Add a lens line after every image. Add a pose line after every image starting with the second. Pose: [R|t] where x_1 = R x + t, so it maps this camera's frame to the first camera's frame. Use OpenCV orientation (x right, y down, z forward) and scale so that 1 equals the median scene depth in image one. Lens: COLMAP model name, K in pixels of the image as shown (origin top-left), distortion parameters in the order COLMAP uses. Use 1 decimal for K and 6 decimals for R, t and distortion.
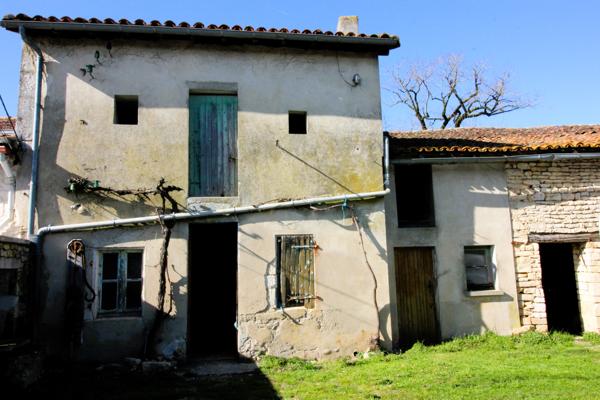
lens RADIAL K [[518.5, 0, 300.8], [0, 518.5, 198.7], [0, 0, 1]] dist [0.010028, -0.002290]
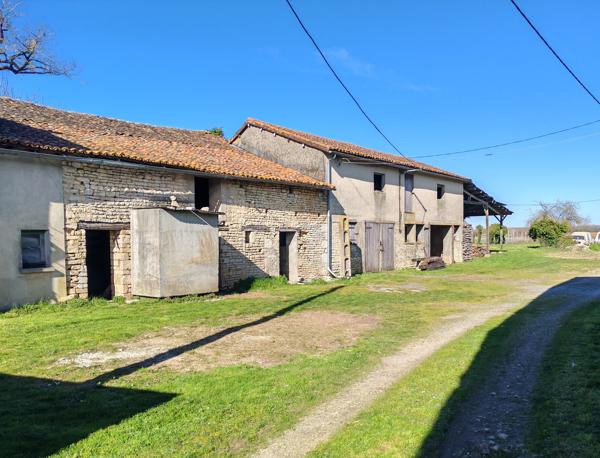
lens RADIAL K [[583.0, 0, 300.5], [0, 583.0, 230.5], [0, 0, 1]] dist [0.021974, 0.000000]
pose [[0.685873, 0.031113, 0.727056, -0.206967], [-0.097617, 0.993990, 0.049552, -0.031970], [-0.721145, -0.104960, 0.684788, -0.329822]]
